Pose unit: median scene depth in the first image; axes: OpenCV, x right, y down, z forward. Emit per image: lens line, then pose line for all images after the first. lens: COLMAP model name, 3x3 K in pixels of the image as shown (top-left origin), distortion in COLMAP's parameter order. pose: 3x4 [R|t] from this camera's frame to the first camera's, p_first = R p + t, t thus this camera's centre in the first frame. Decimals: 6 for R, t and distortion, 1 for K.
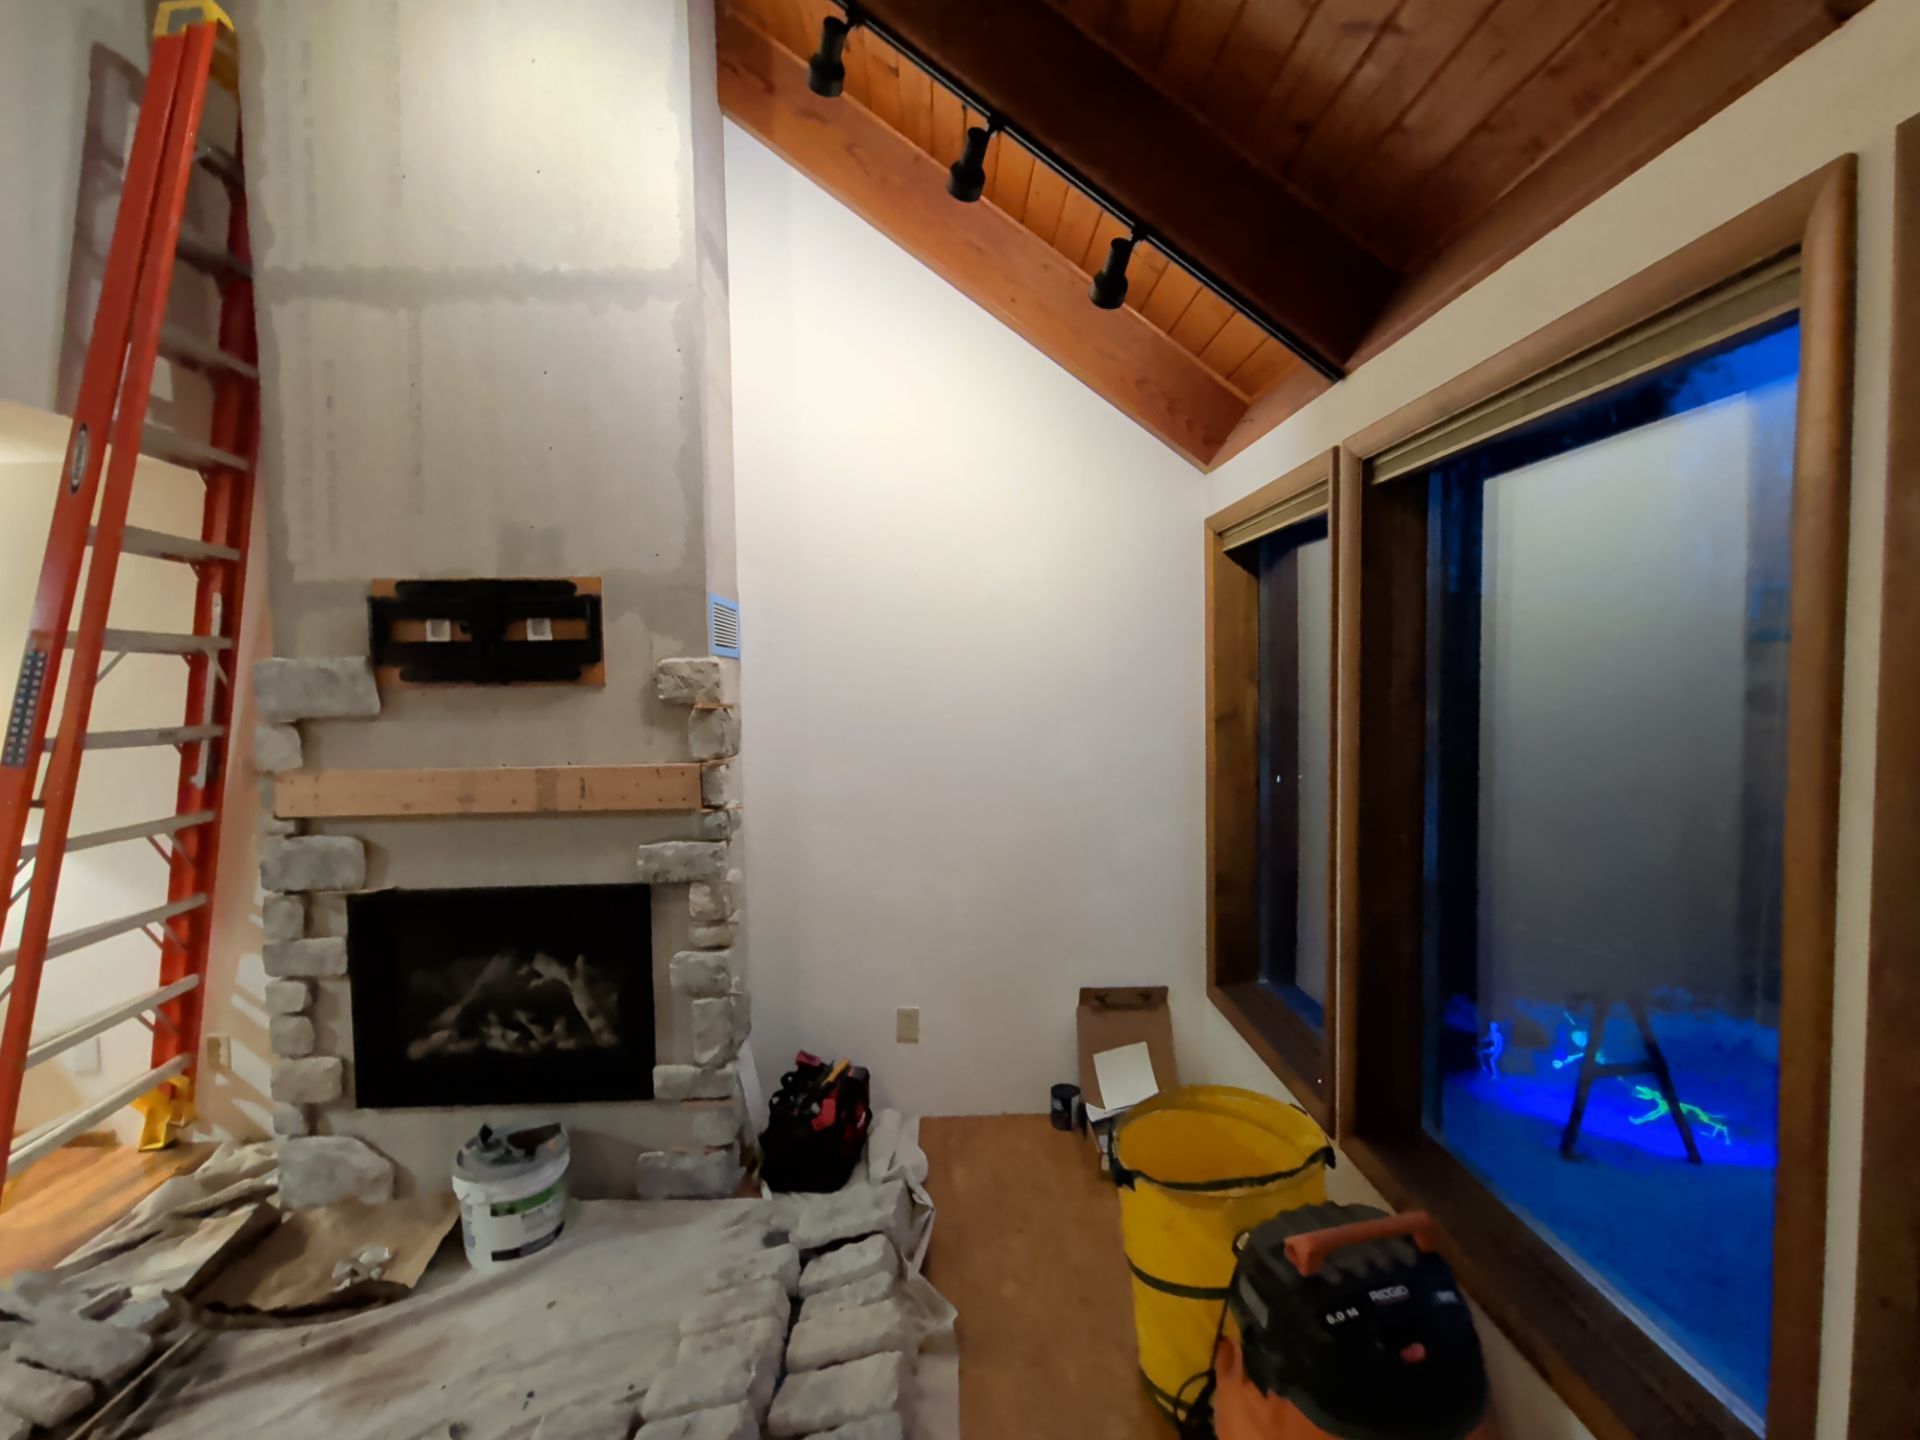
lens RADIAL K [[882.7, 0, 957.4], [0, 882.7, 724.8], [0, 0, 1]] dist [0.003189, -0.000627]
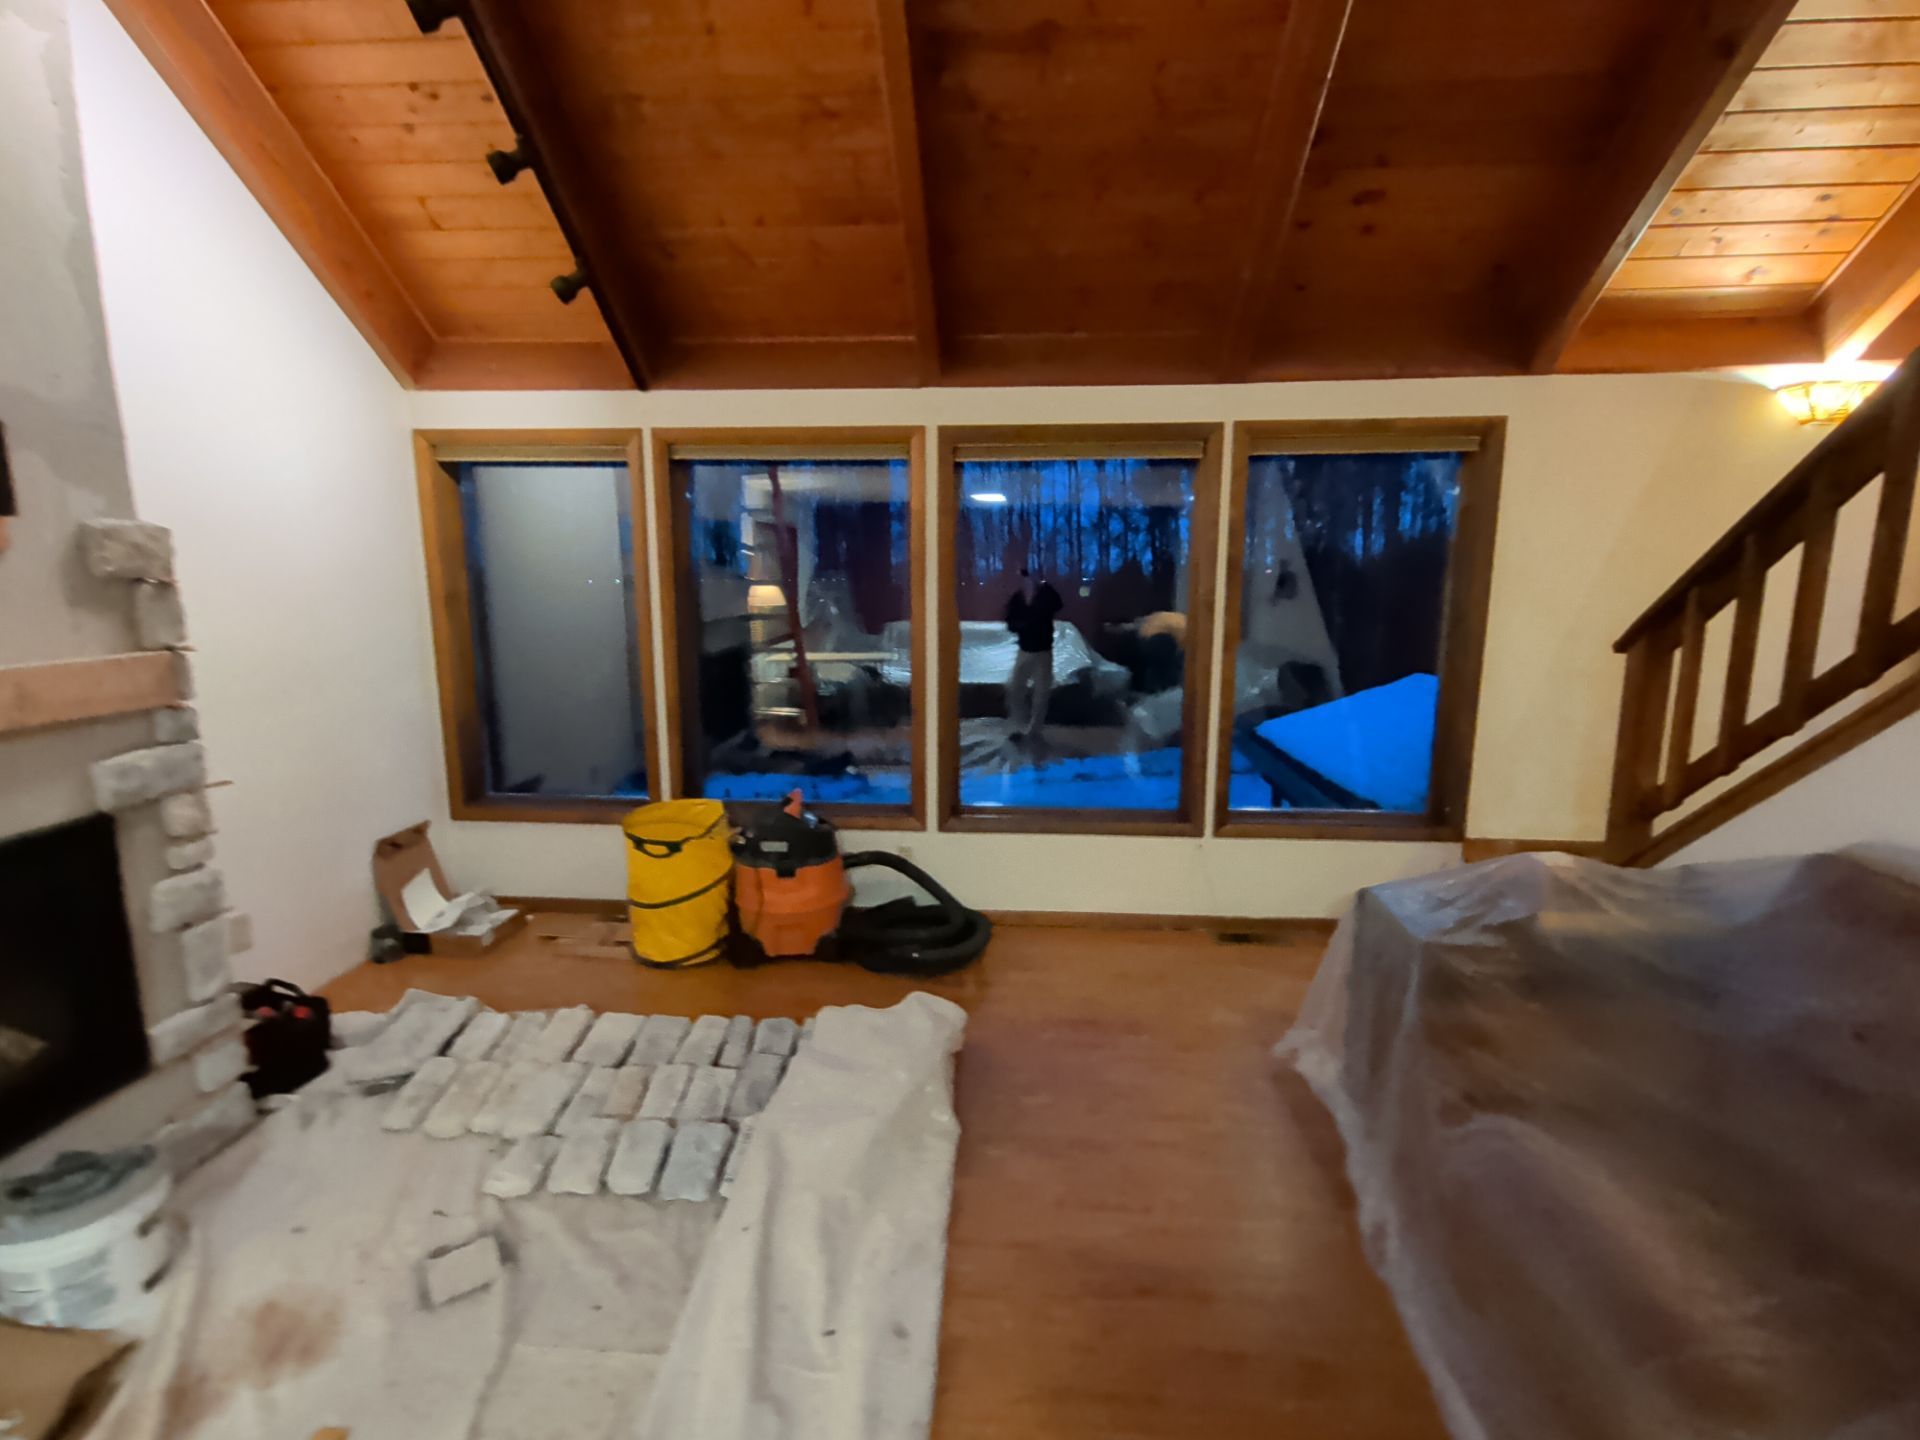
lens RADIAL K [[883.9, 0, 950.0], [0, 883.9, 721.2], [0, 0, 1]] dist [0.000040, -0.000471]
pose [[0.112232, -0.146723, 0.982790, -1.039853], [0.043683, 0.988811, 0.142634, 0.023072], [-0.992721, 0.026923, 0.117386, 0.173119]]
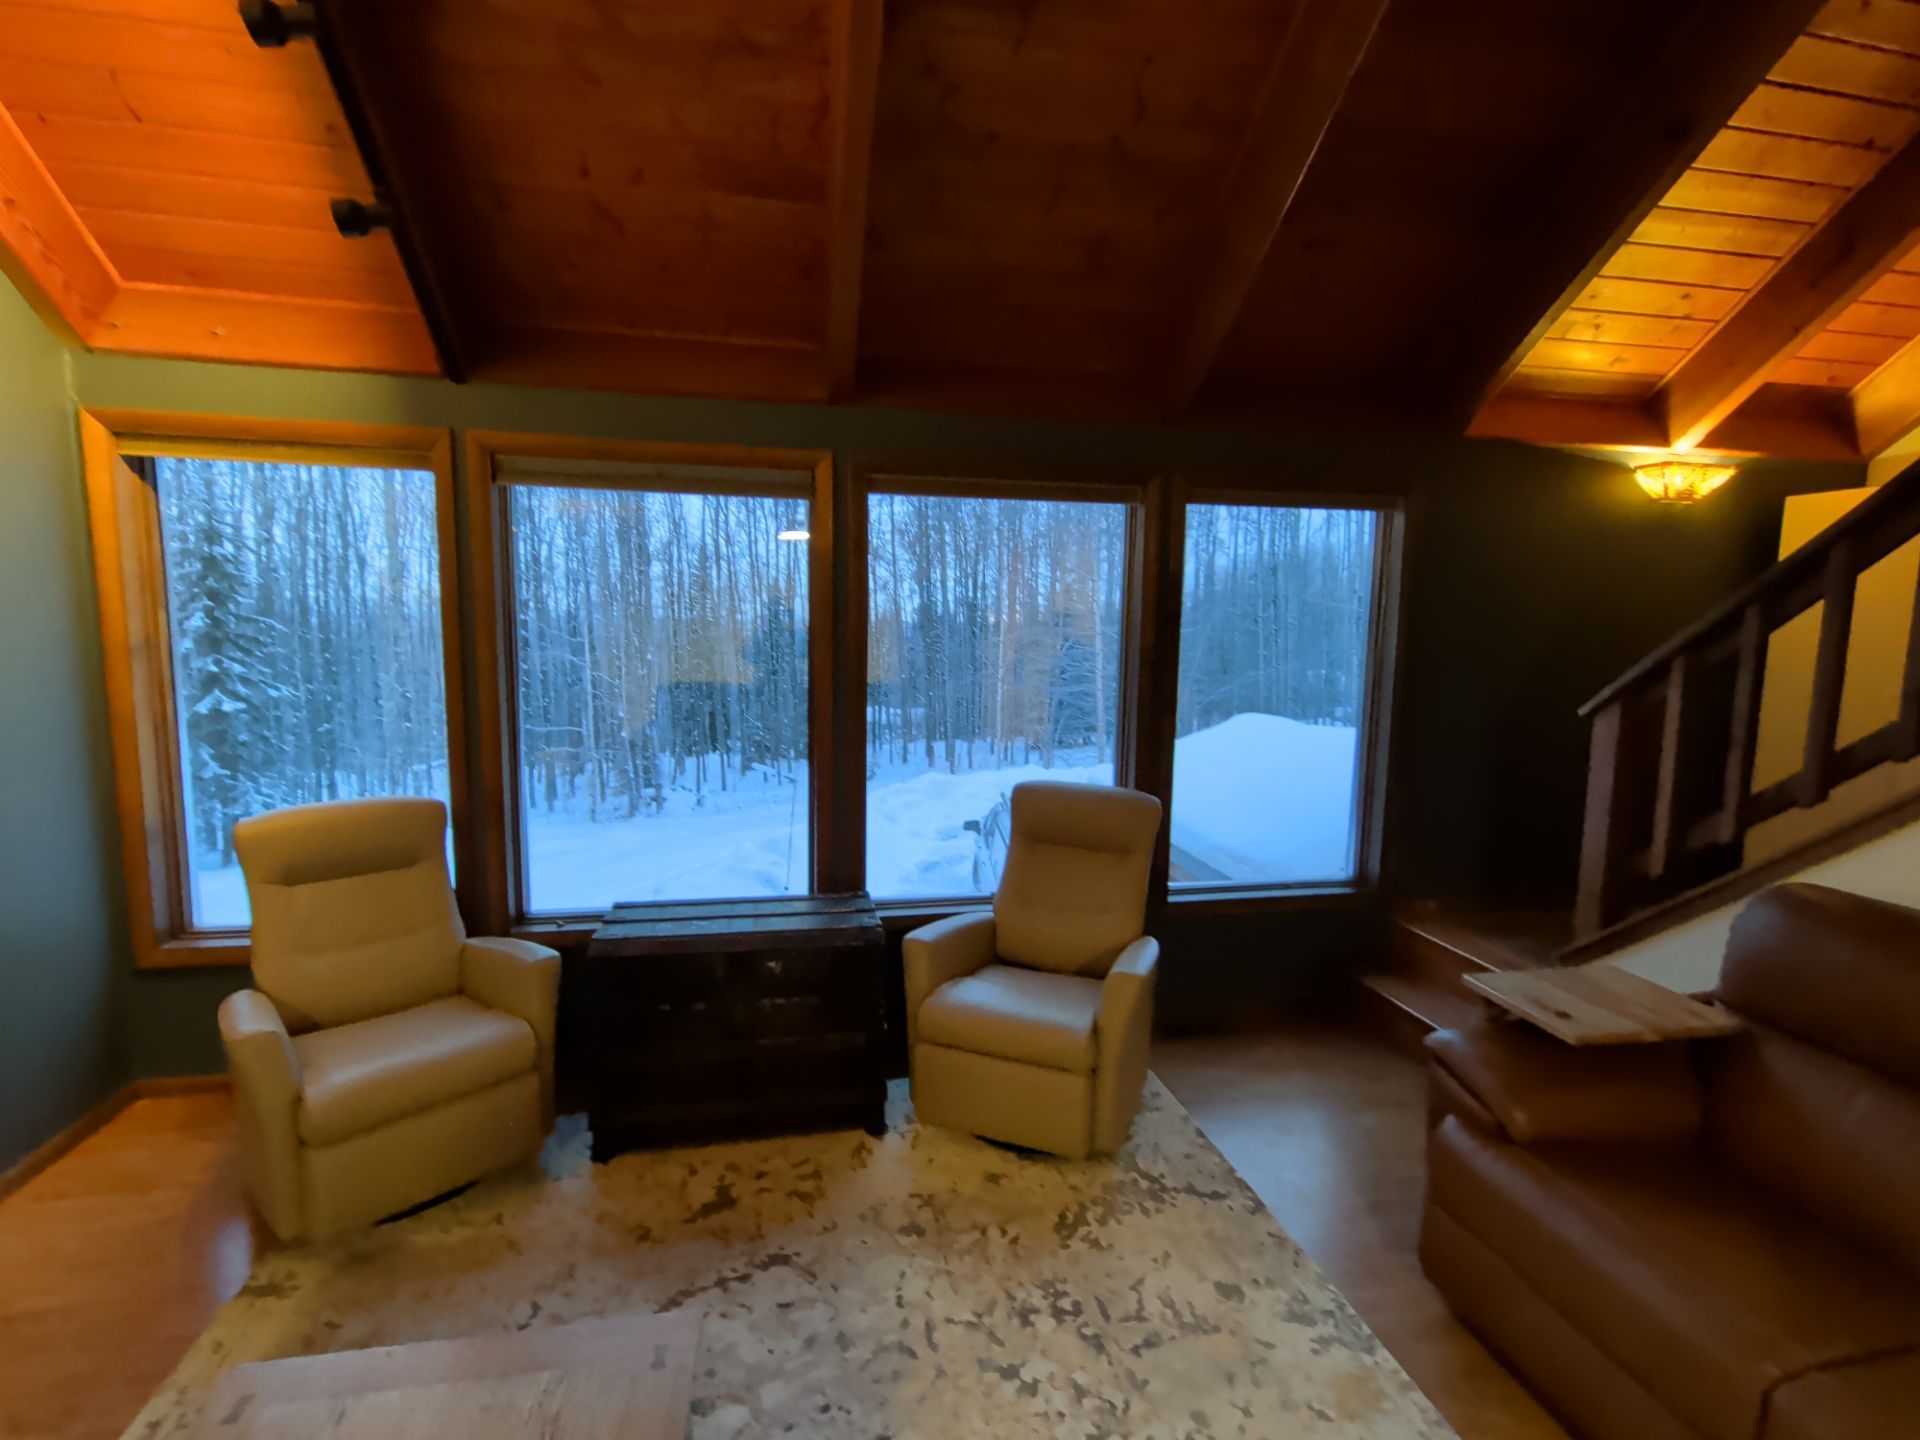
lens RADIAL K [[870.0, 0, 959.2], [0, 870.0, 724.4], [0, 0, 1]] dist [0.004474, 0.000305]
pose [[-0.157865, -0.101914, 0.982187, -0.807037], [0.031767, 0.993621, 0.108206, 0.000766], [-0.986950, 0.048283, -0.153621, 0.392916]]
